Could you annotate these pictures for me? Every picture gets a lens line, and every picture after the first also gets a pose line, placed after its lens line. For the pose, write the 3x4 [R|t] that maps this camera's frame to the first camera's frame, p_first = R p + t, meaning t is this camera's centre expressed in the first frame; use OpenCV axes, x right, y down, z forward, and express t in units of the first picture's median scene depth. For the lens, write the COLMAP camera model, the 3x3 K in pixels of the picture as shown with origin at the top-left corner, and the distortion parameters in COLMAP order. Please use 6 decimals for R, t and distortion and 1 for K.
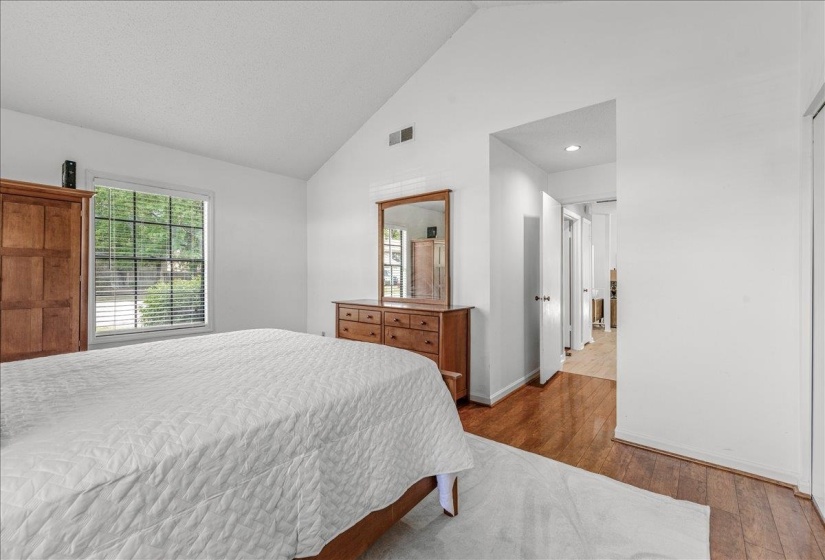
lens RADIAL K [[350.0, 0, 410.6], [0, 350.0, 272.5], [0, 0, 1]] dist [0.000413, 0.000044]
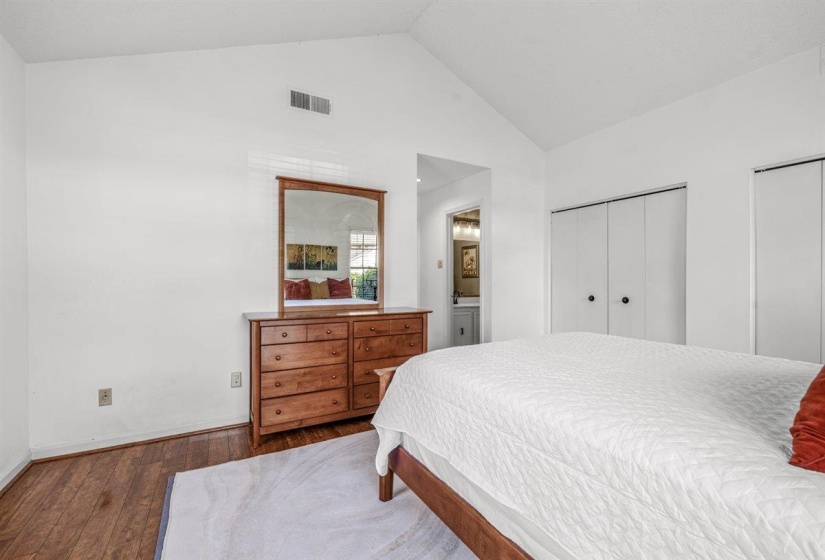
lens RADIAL K [[362.4, 0, 424.5], [0, 362.4, 277.7], [0, 0, 1]] dist [-0.001440, -0.000084]
pose [[0.339397, 0.002457, 0.940640, -0.809630], [-0.009187, 0.999958, 0.000703, 0.004440], [-0.940598, -0.008881, 0.339405, 0.538933]]
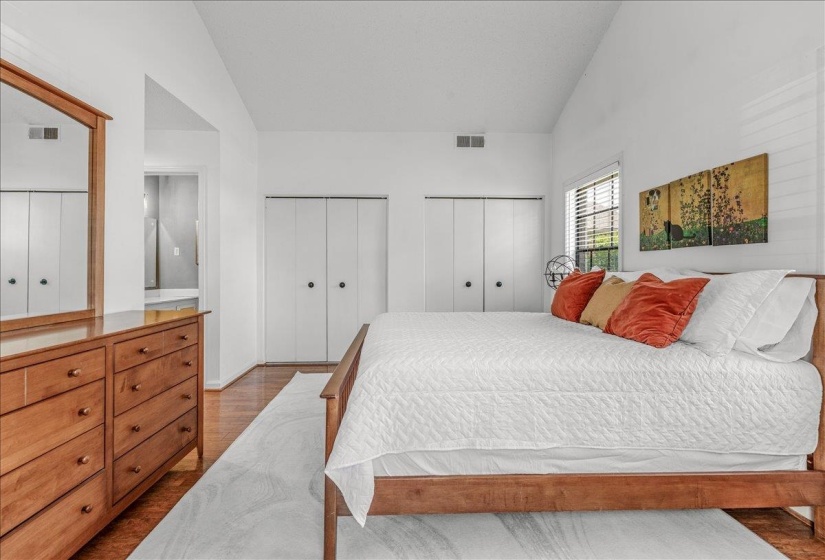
lens RADIAL K [[352.1, 0, 413.1], [0, 352.1, 263.6], [0, 0, 1]] dist [0.000505, 0.000030]
pose [[-0.667925, 0.004683, 0.744213, -0.658832], [-0.010724, 0.999816, -0.015917, 0.010133], [-0.744151, -0.018612, -0.667752, 0.997731]]
